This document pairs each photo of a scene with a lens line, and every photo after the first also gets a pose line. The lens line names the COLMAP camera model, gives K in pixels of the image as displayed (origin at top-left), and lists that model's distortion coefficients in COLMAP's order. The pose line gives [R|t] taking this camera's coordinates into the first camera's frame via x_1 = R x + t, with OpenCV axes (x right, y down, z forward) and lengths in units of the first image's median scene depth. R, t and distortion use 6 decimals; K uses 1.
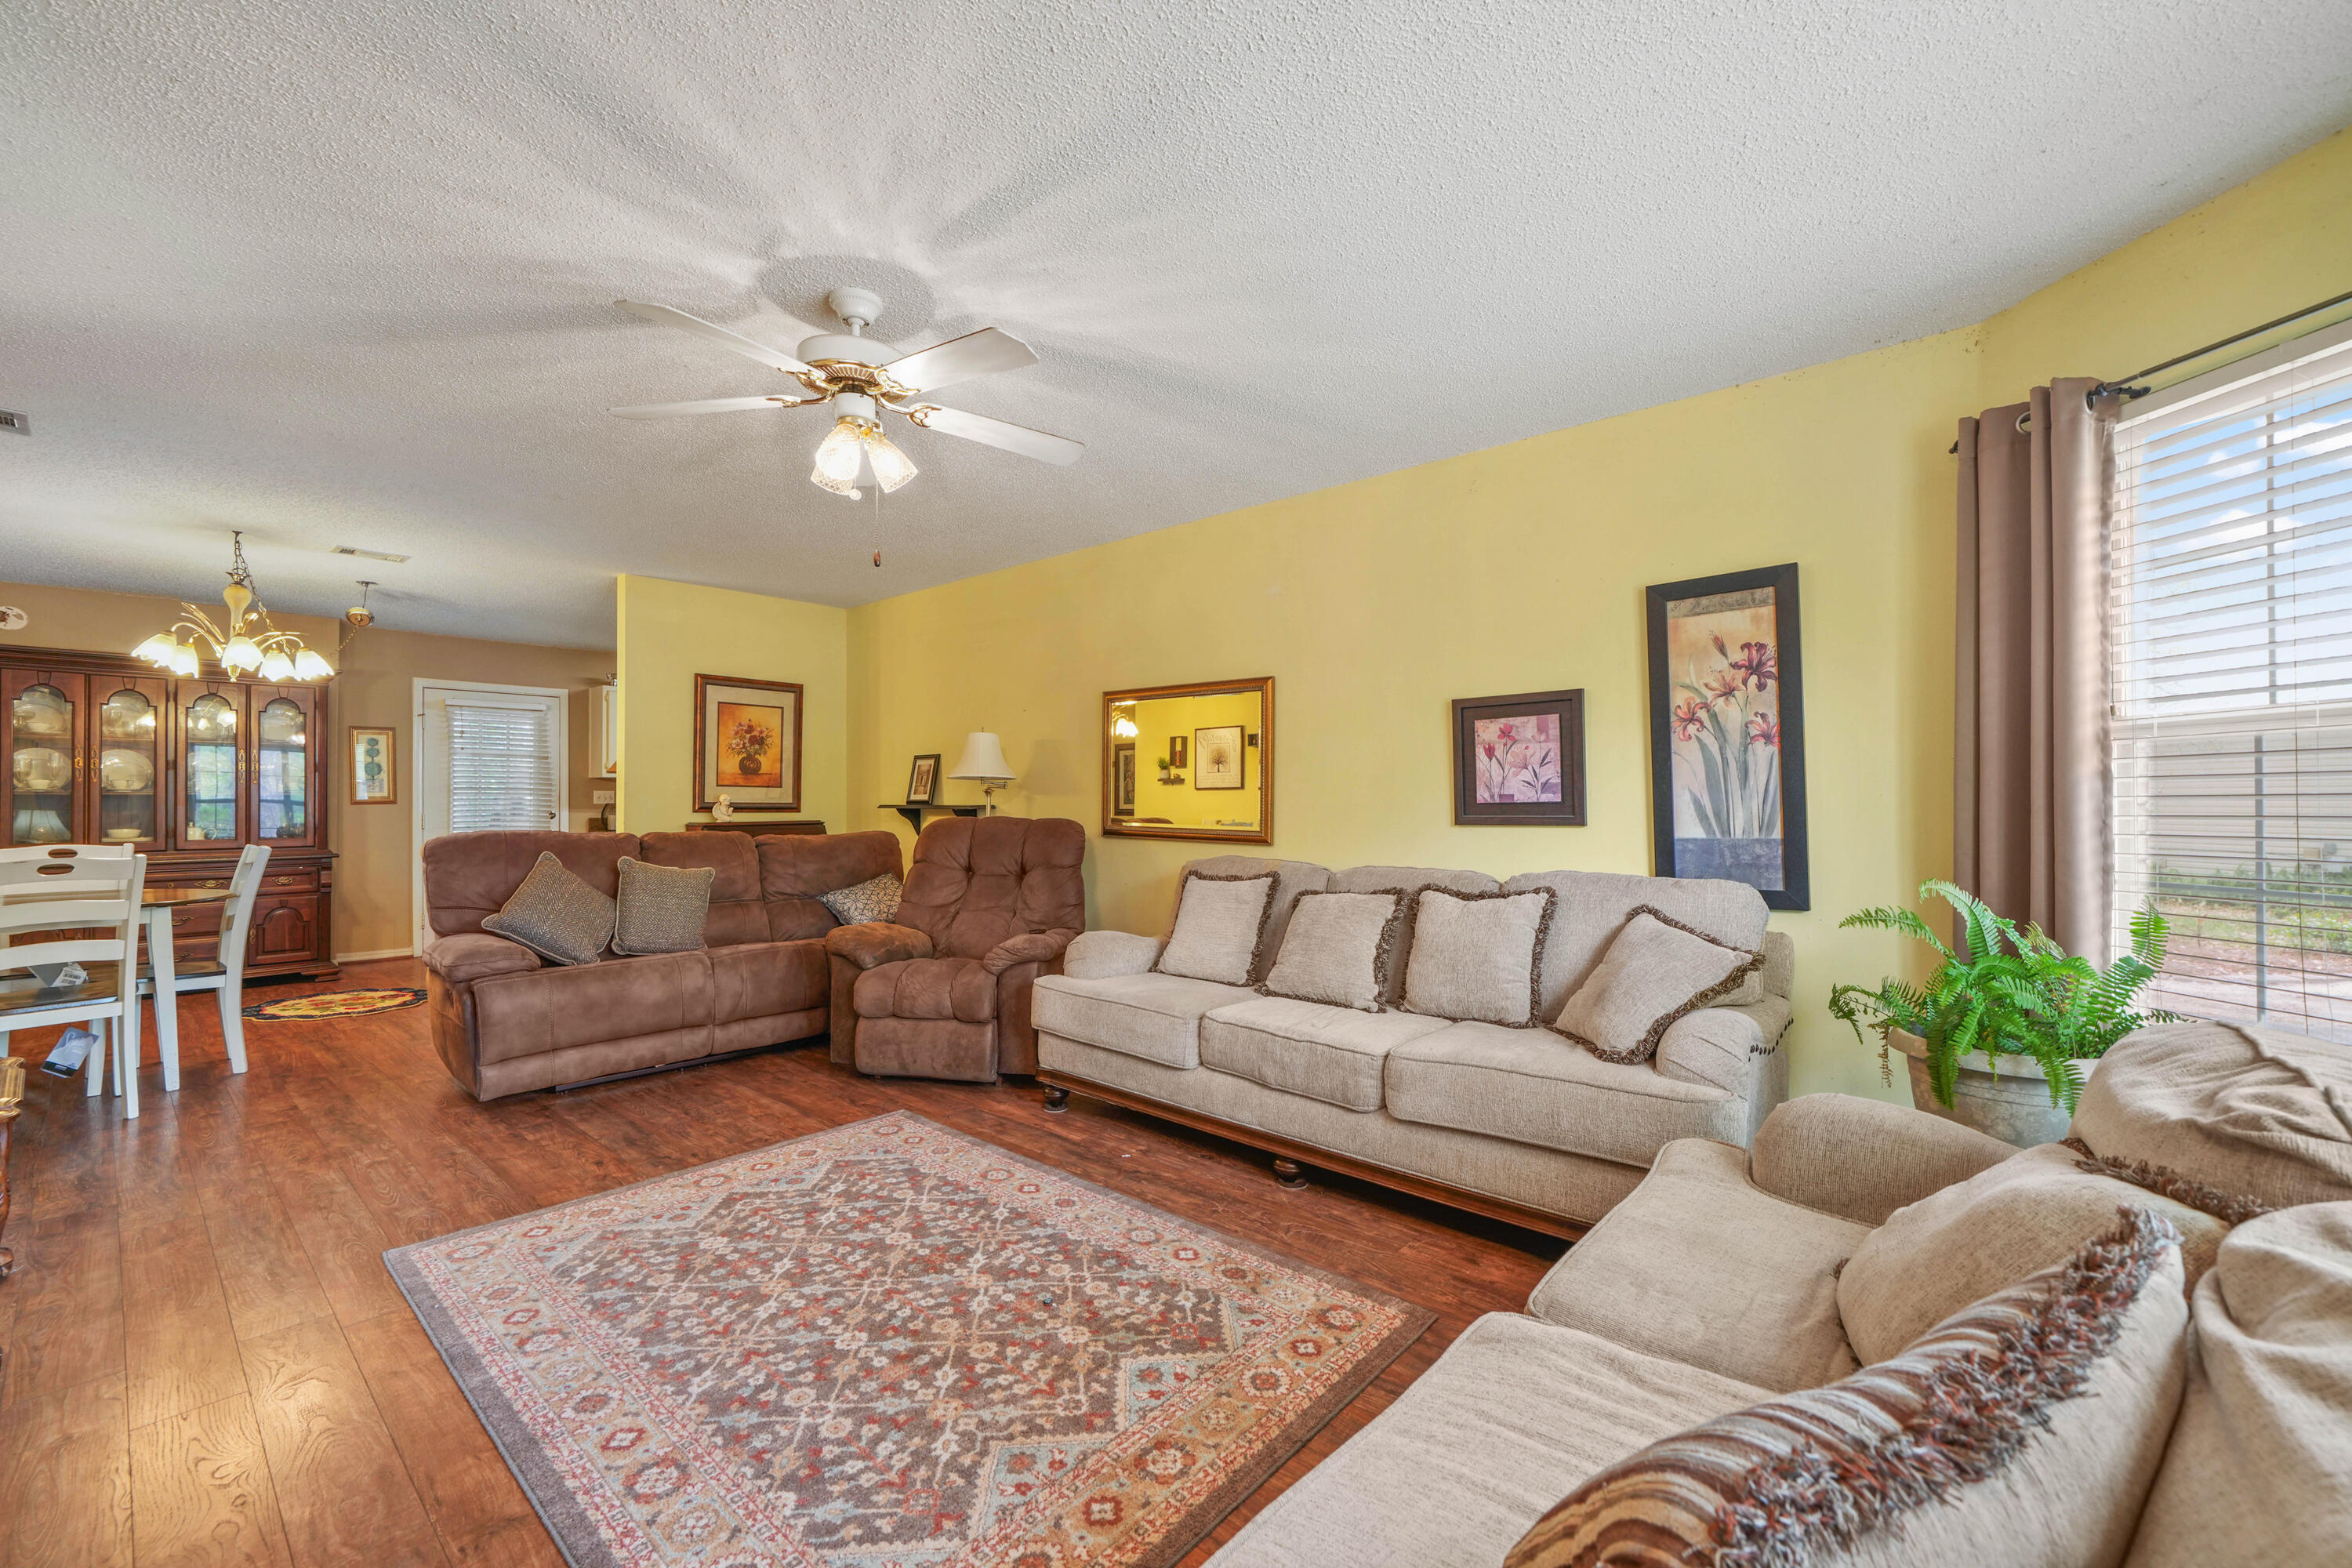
lens RADIAL K [[957.1, 0, 1132.7], [0, 957.1, 793.9], [0, 0, 1]] dist [-0.001354, 0.000076]
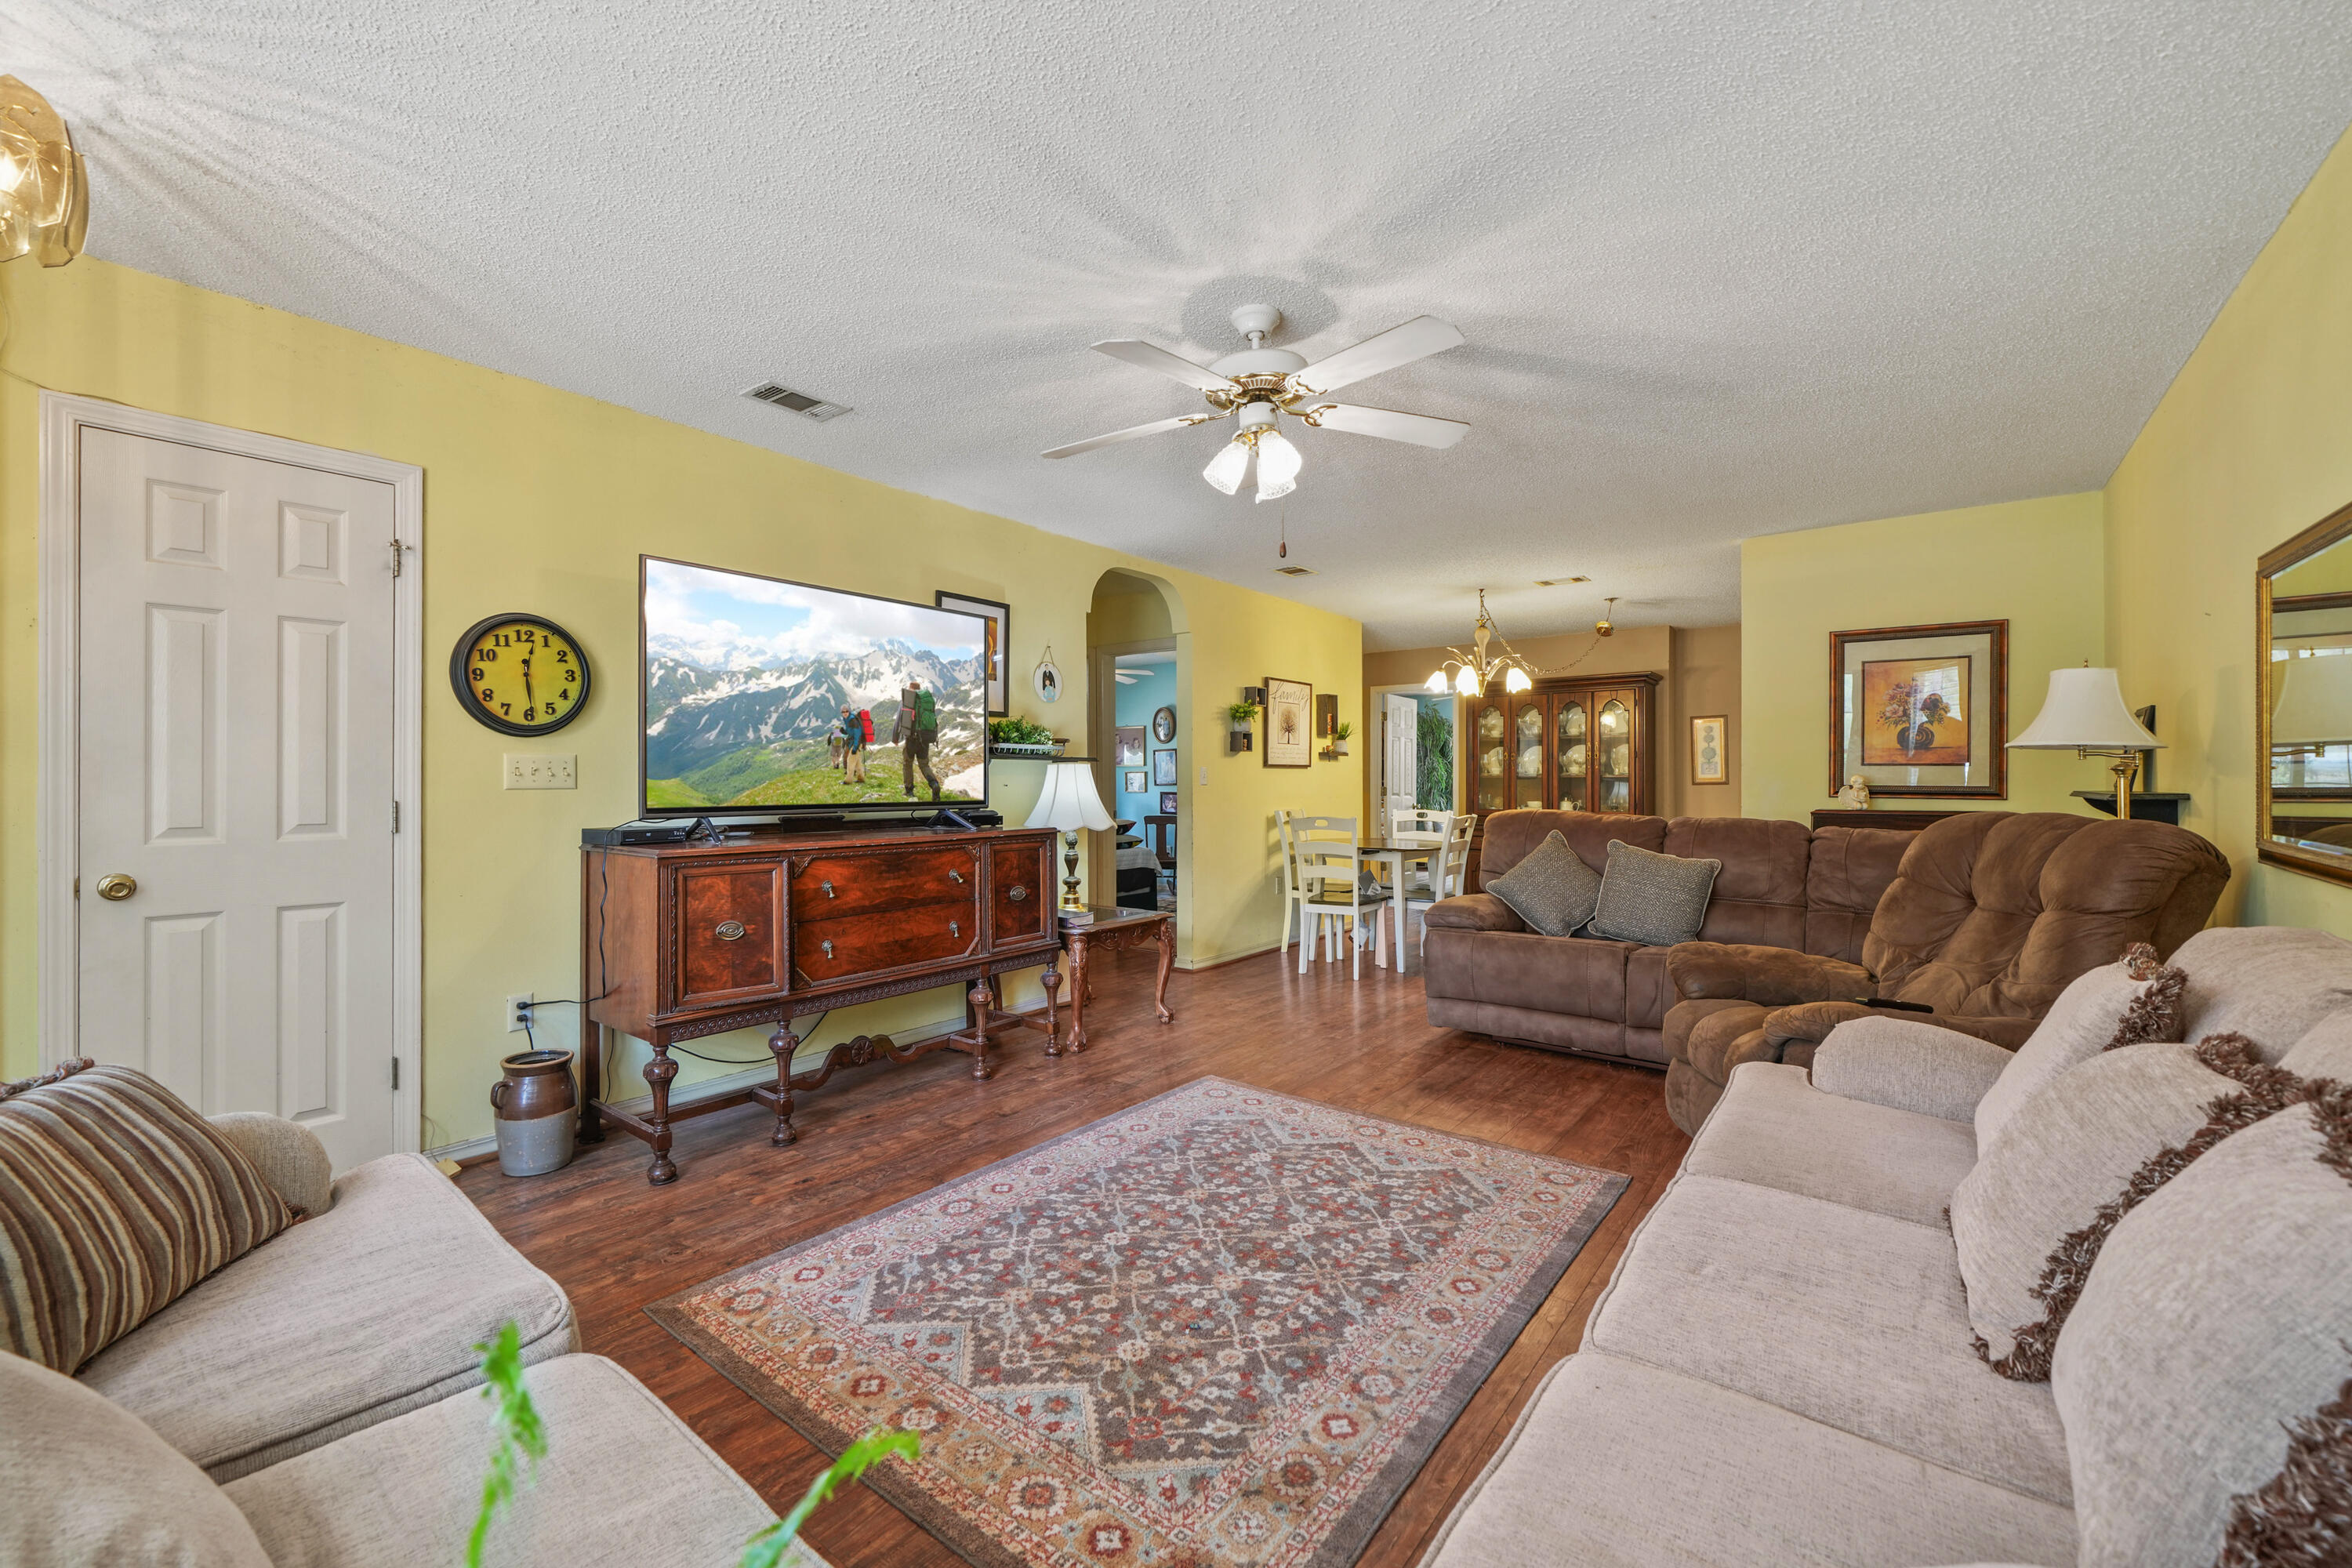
lens RADIAL K [[944.2, 0, 1168.2], [0, 944.2, 766.3], [0, 0, 1]] dist [-0.010922, 0.000264]
pose [[0.078014, -0.013847, -0.996856, 0.758132], [0.007433, 0.999884, -0.013308, -0.002399], [0.996925, -0.006372, 0.078108, 0.829640]]
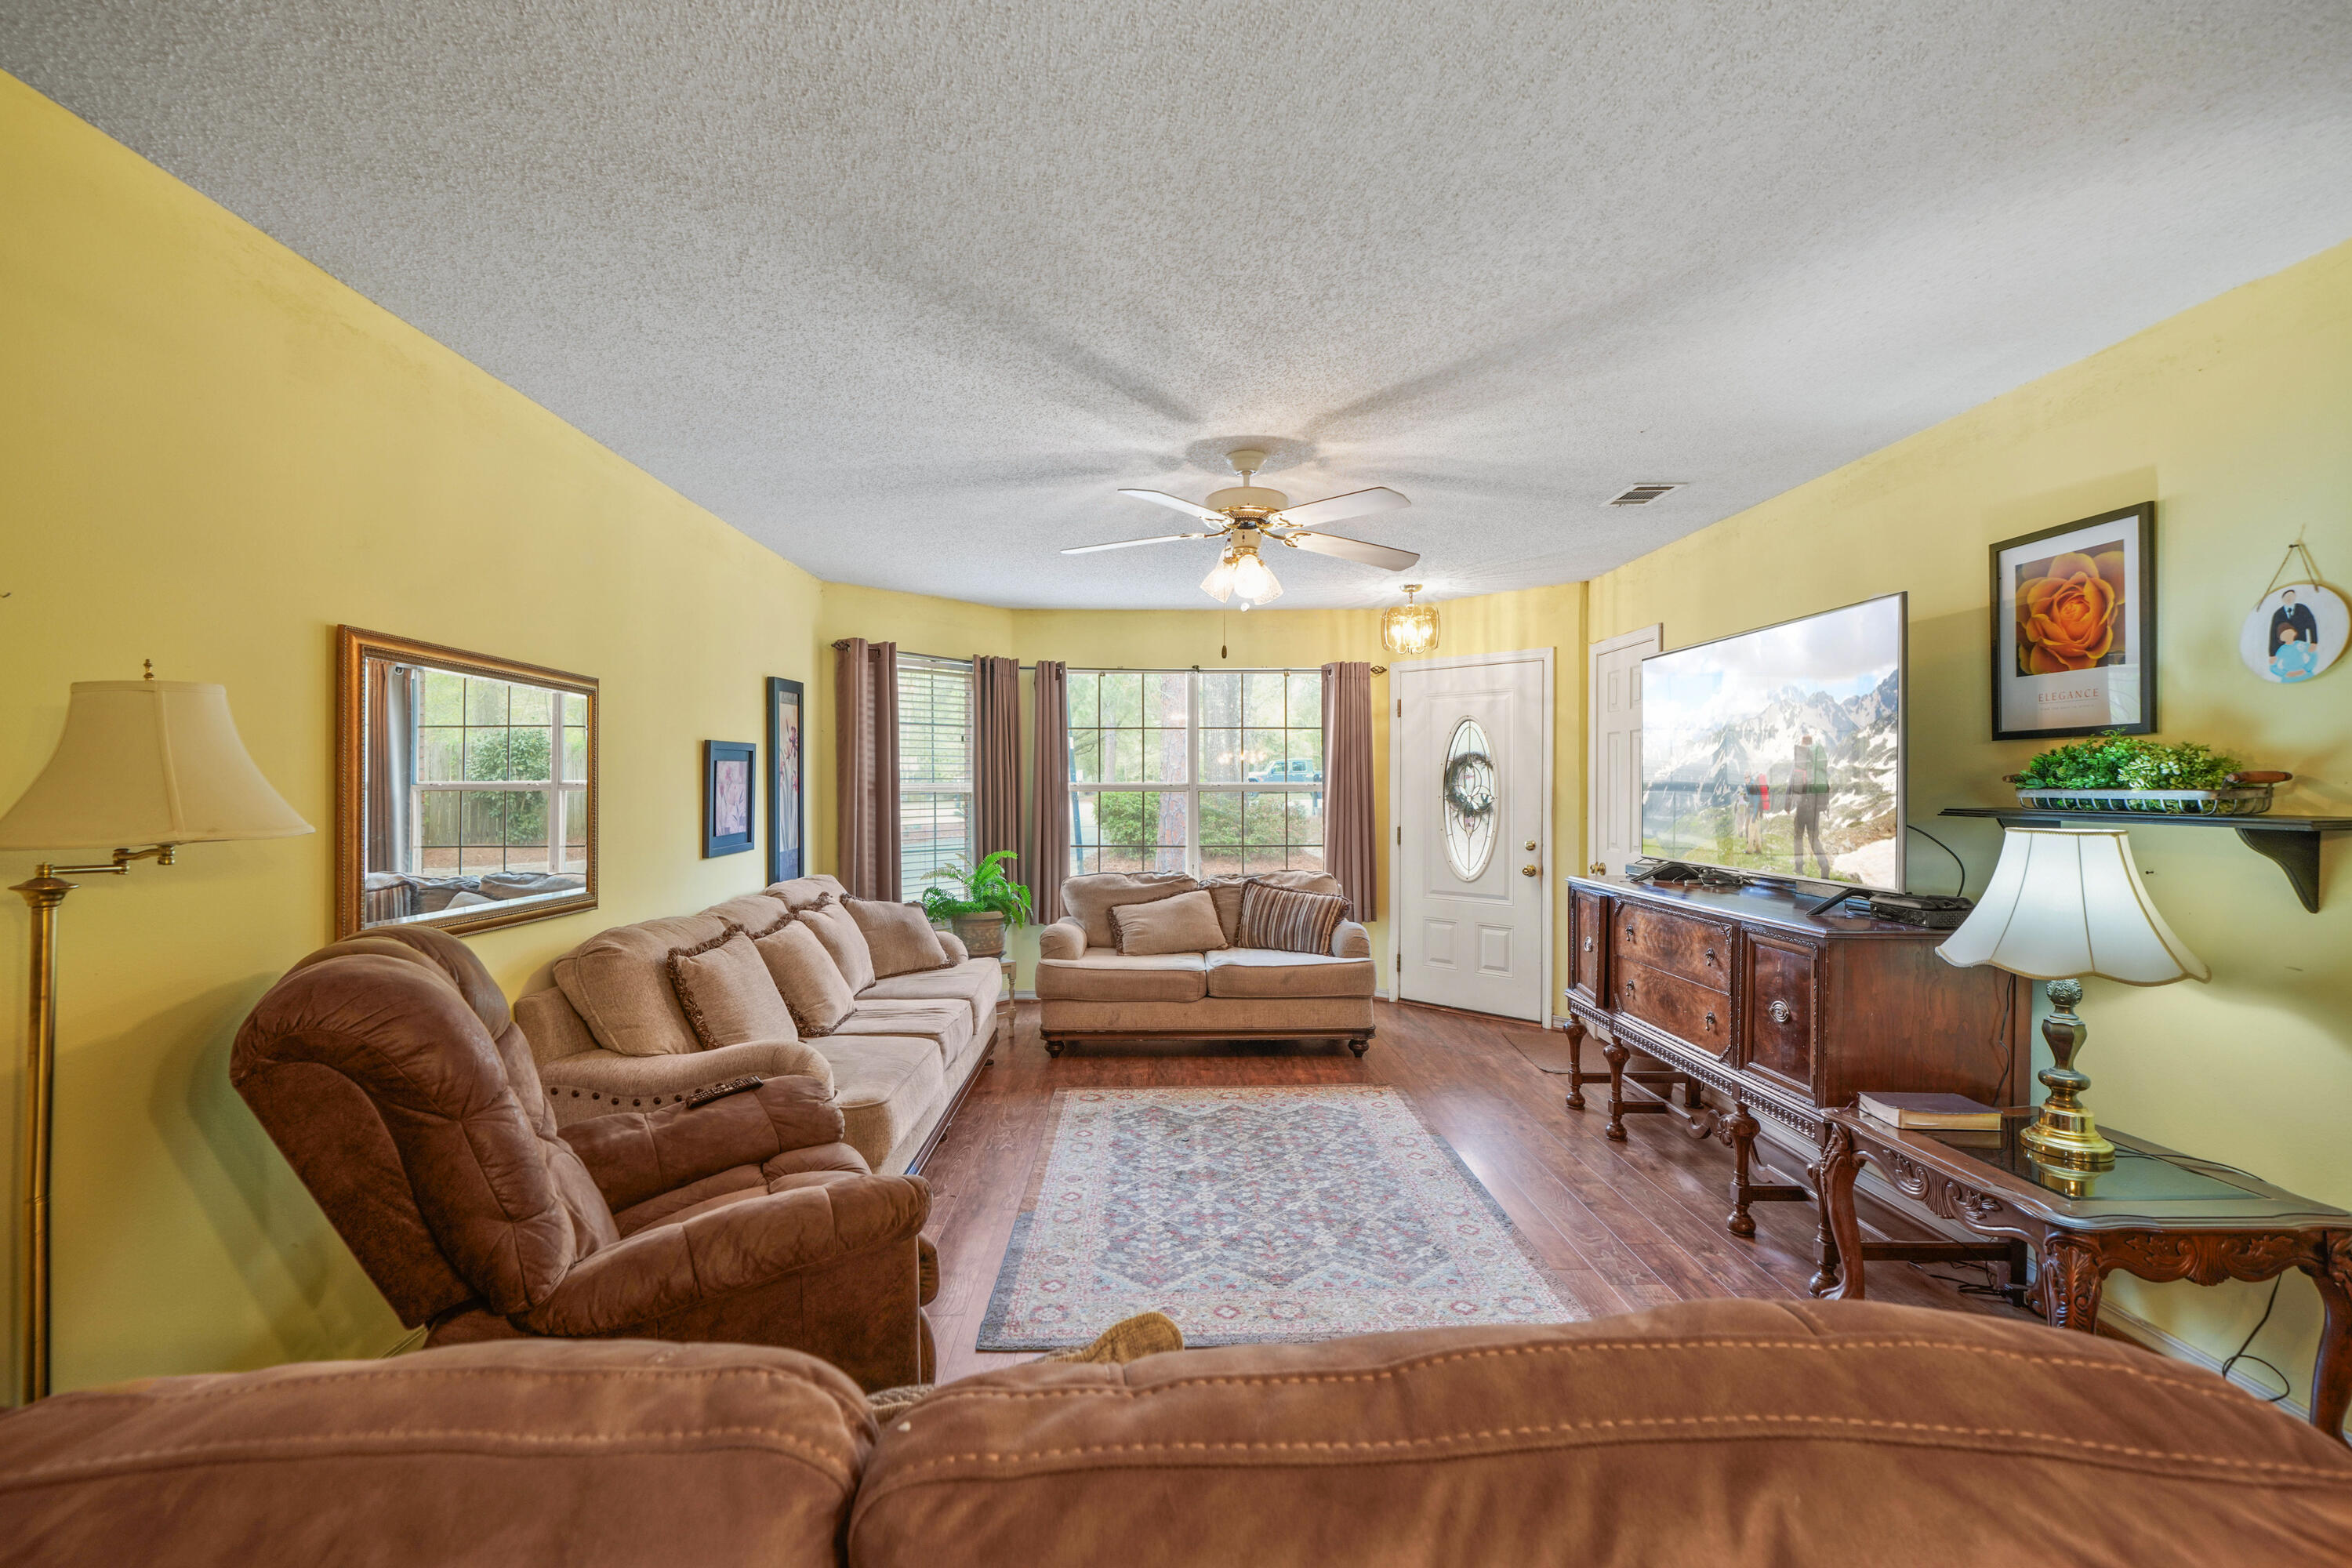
lens RADIAL K [[1028.1, 0, 1193.9], [0, 1028.1, 795.4], [0, 0, 1]] dist [0.006354, 0.000445]
pose [[-0.711581, -0.010988, 0.702518, -1.237457], [-0.006093, 0.999937, 0.009468, -0.079542], [-0.702578, 0.002457, -0.711603, 2.071306]]
